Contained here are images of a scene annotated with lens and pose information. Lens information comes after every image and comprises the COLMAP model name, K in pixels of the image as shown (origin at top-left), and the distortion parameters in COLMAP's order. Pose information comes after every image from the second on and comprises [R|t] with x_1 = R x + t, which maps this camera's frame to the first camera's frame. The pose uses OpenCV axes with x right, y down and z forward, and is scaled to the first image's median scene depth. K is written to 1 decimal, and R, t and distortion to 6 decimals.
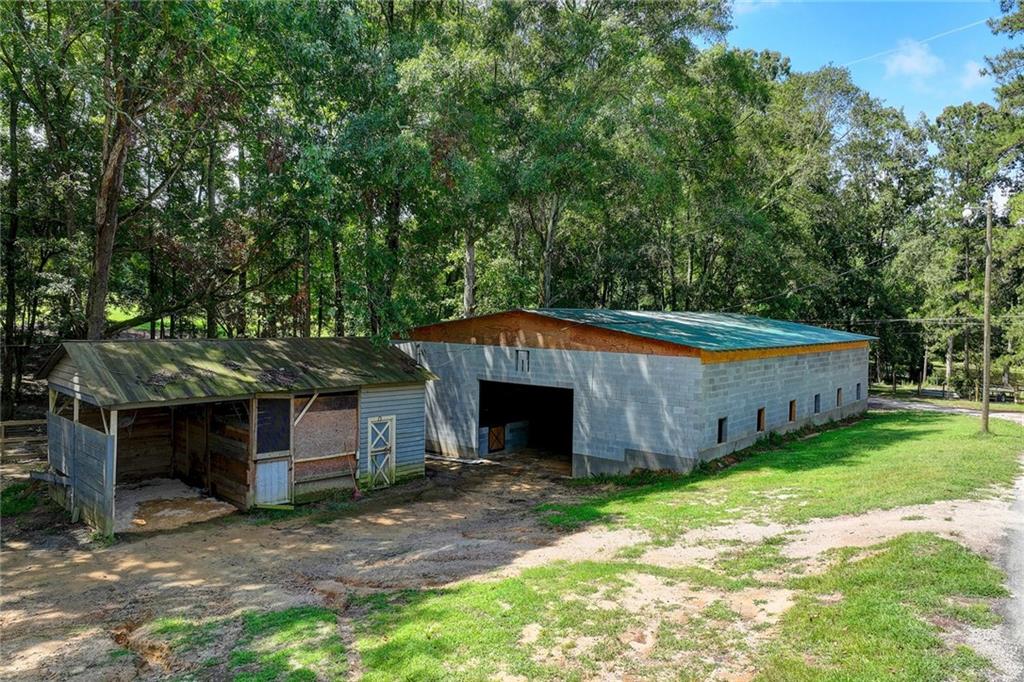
lens RADIAL K [[719.2, 0, 512.0], [0, 719.2, 341.0], [0, 0, 1]] dist [0.003107, -0.002074]
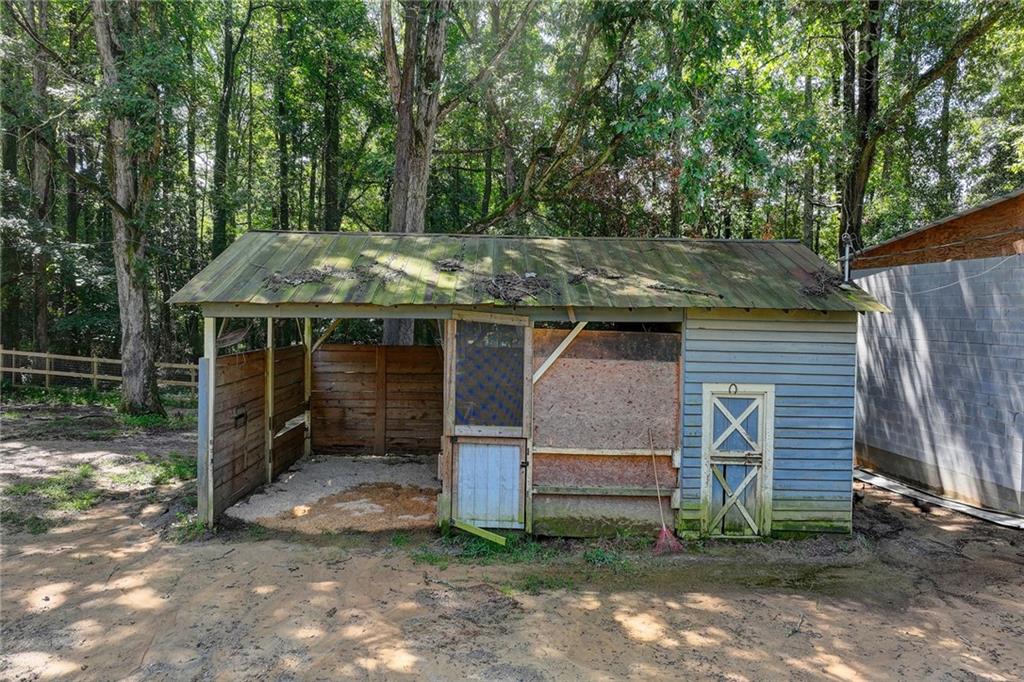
lens RADIAL K [[719.2, 0, 512.0], [0, 719.2, 341.0], [0, 0, 1]] dist [0.003107, -0.002074]
pose [[0.717918, 0.020090, -0.695838, 0.038775], [-0.033466, 0.999424, -0.005673, 0.088822], [0.695323, 0.027360, 0.718176, 0.593395]]
